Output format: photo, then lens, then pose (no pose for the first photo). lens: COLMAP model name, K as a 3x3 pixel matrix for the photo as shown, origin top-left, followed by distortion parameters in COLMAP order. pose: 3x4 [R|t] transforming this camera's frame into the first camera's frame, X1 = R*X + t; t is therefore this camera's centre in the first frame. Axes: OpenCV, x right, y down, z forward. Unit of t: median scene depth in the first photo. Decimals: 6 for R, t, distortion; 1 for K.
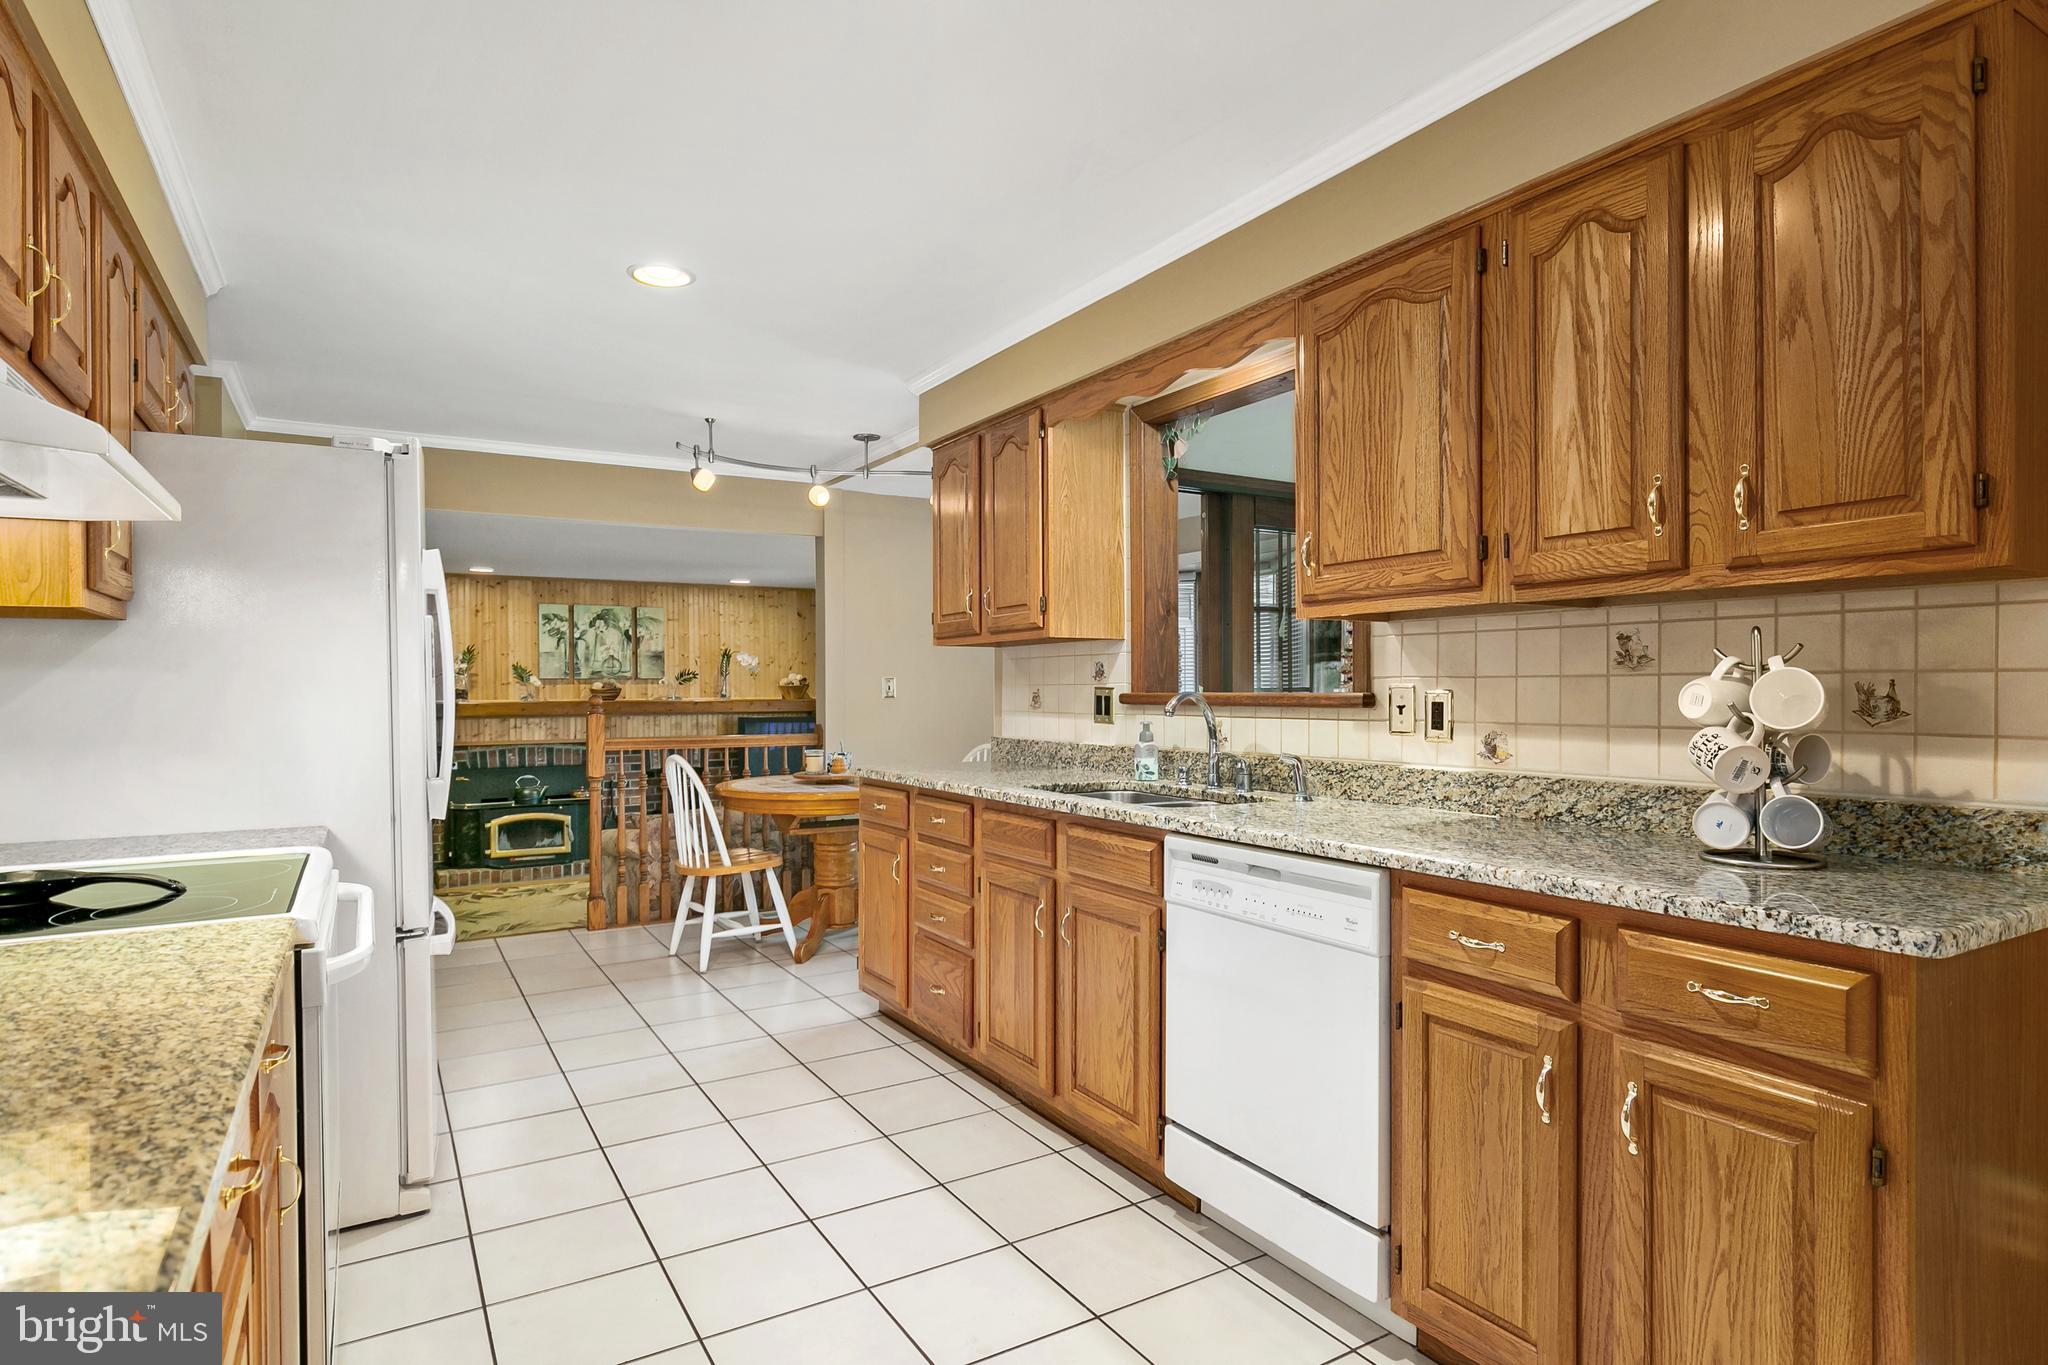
lens RADIAL K [[1116.1, 0, 1030.6], [0, 1116.1, 694.2], [0, 0, 1]] dist [0.004151, -0.001715]
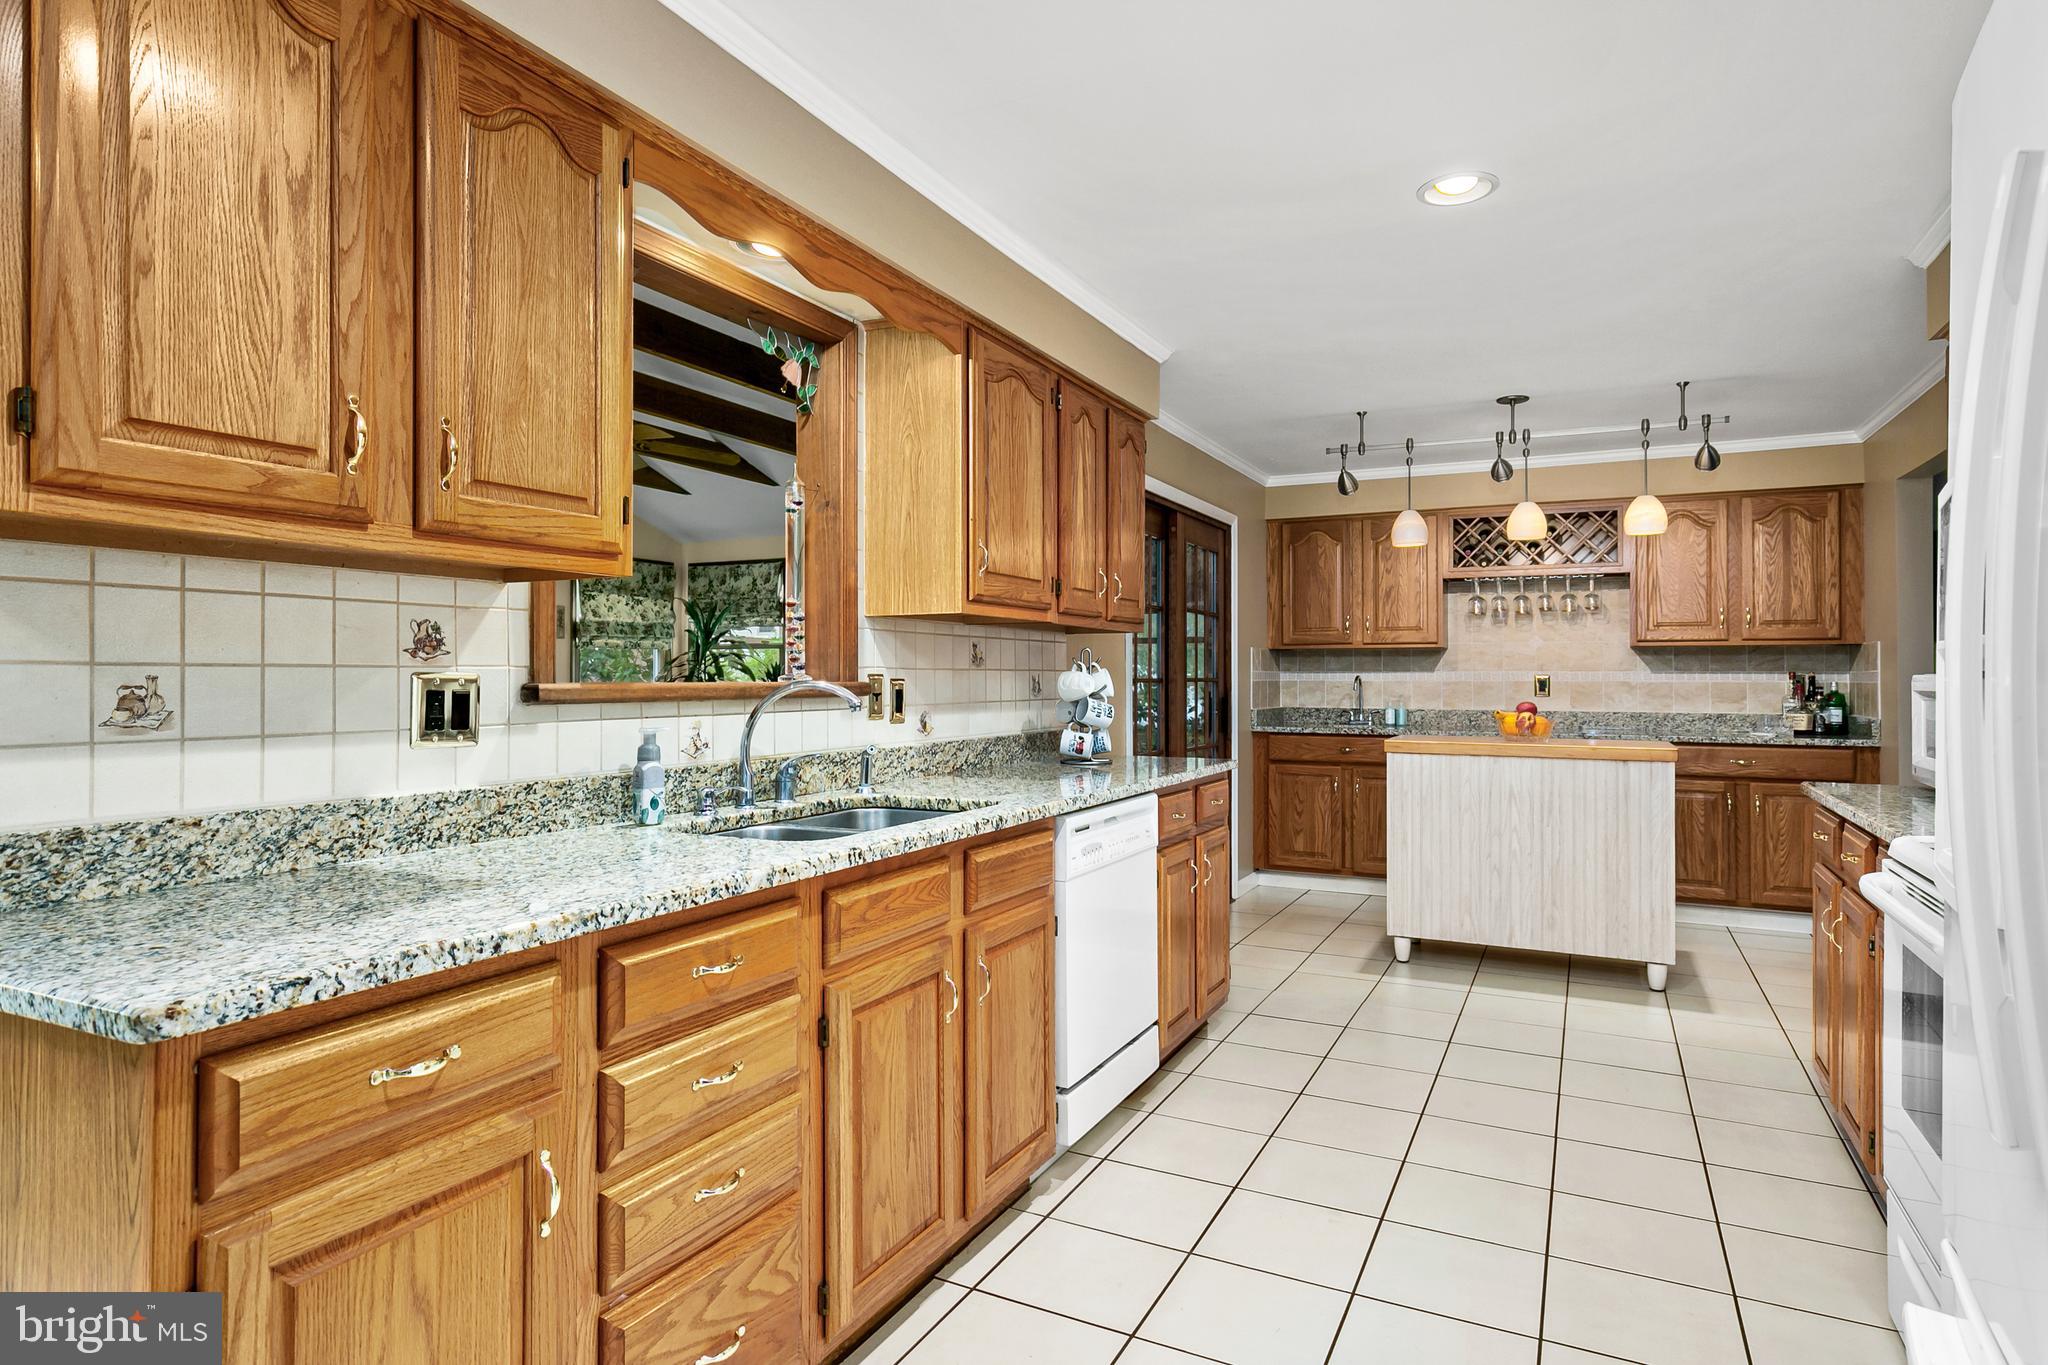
lens RADIAL K [[1116.1, 0, 1028.1], [0, 1116.1, 663.5], [0, 0, 1]] dist [0.004151, -0.001715]
pose [[-0.529302, 0.016502, 0.848273, -0.612800], [0.008541, 0.999864, -0.014122, -0.002122], [-0.848390, -0.000229, -0.529371, 1.303976]]
